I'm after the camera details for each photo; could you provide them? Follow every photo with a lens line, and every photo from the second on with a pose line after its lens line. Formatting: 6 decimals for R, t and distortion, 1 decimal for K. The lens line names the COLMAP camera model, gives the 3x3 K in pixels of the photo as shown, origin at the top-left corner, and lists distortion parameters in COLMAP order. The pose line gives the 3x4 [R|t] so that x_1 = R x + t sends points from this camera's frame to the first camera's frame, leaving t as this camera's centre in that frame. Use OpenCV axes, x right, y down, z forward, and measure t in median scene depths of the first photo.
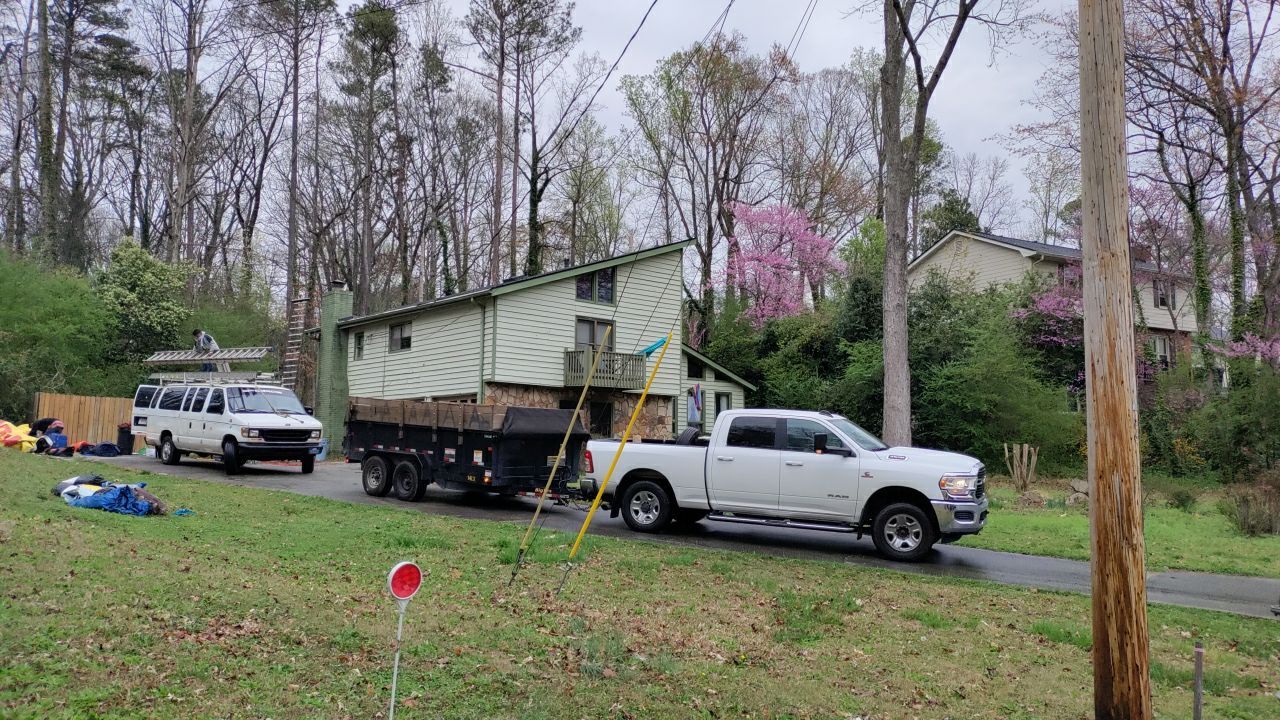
lens RADIAL K [[934.9, 0, 643.5], [0, 934.9, 356.8], [0, 0, 1]] dist [0.074164, -0.100227]
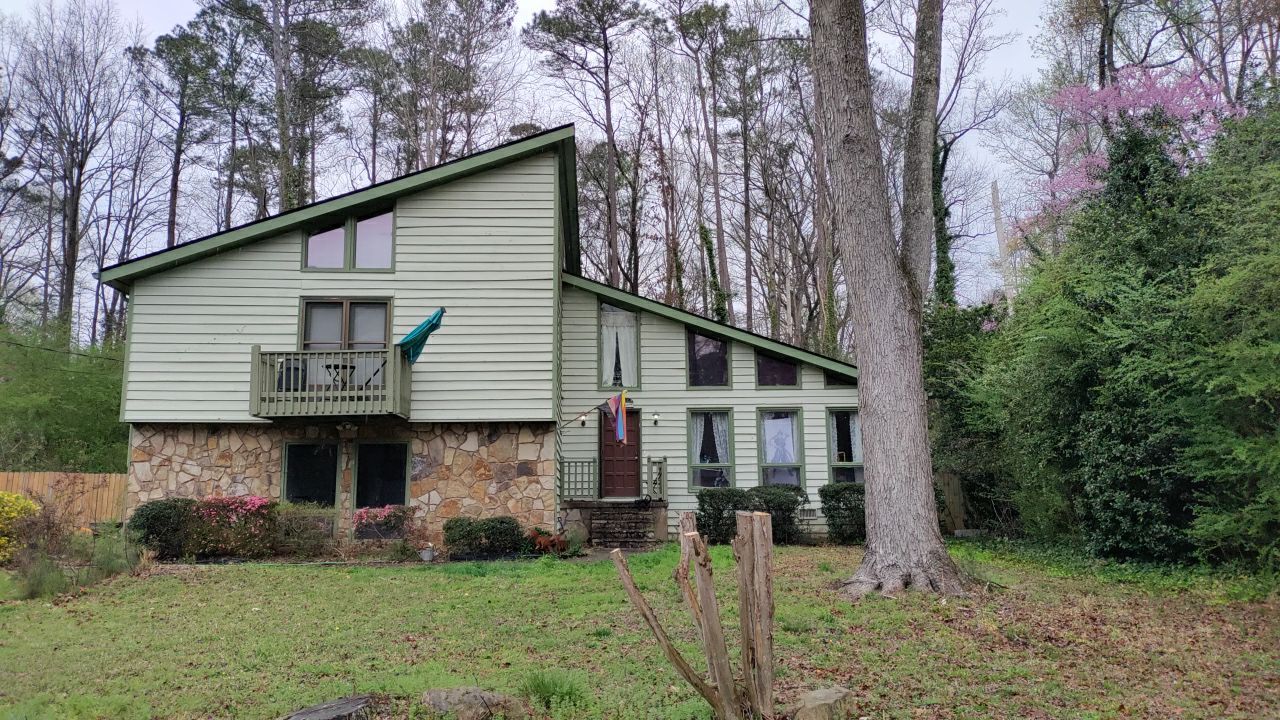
lens RADIAL K [[934.9, 0, 643.5], [0, 934.9, 356.8], [0, 0, 1]] dist [0.074164, -0.100227]
pose [[0.779528, -0.120920, -0.614585, 0.423340], [0.086261, 0.992565, -0.085876, 0.057727], [0.620400, 0.013928, 0.784162, 0.636435]]
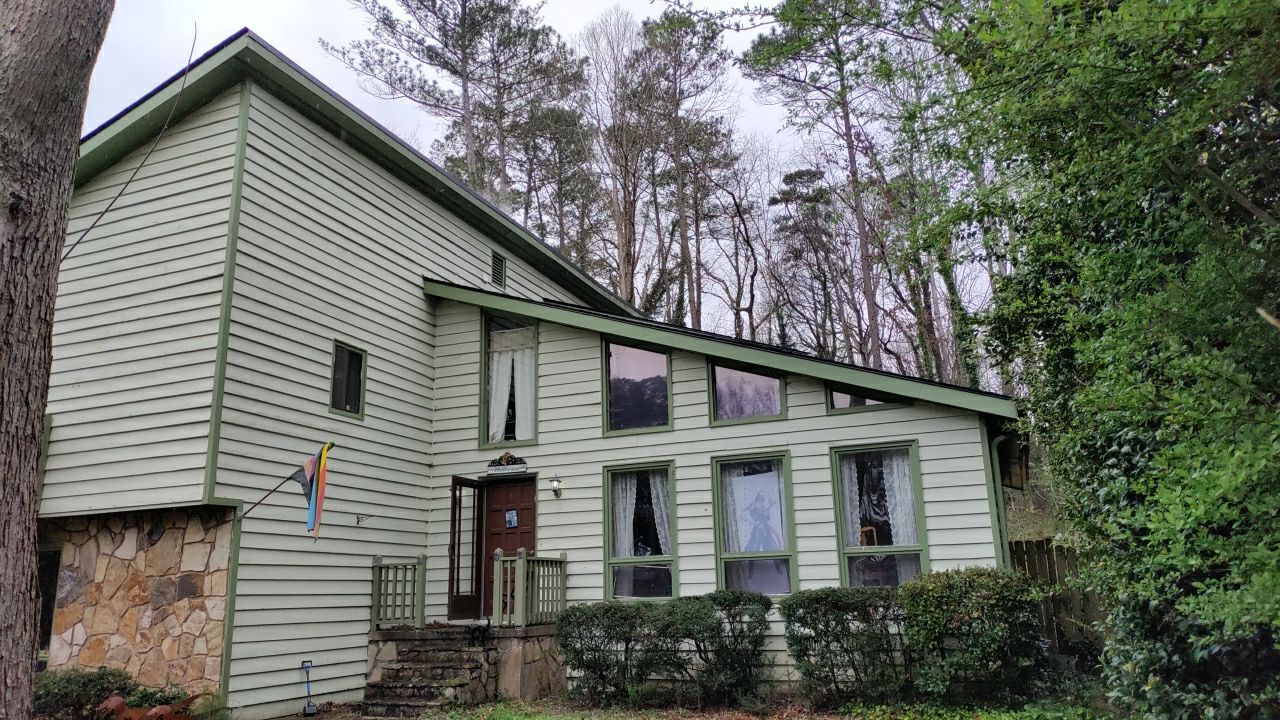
lens RADIAL K [[934.9, 0, 643.5], [0, 934.9, 356.8], [0, 0, 1]] dist [0.074164, -0.100227]
pose [[0.441290, -0.246797, -0.862760, 0.408343], [0.126489, 0.968945, -0.212475, 0.083254], [0.888405, -0.015366, 0.458803, 1.019926]]
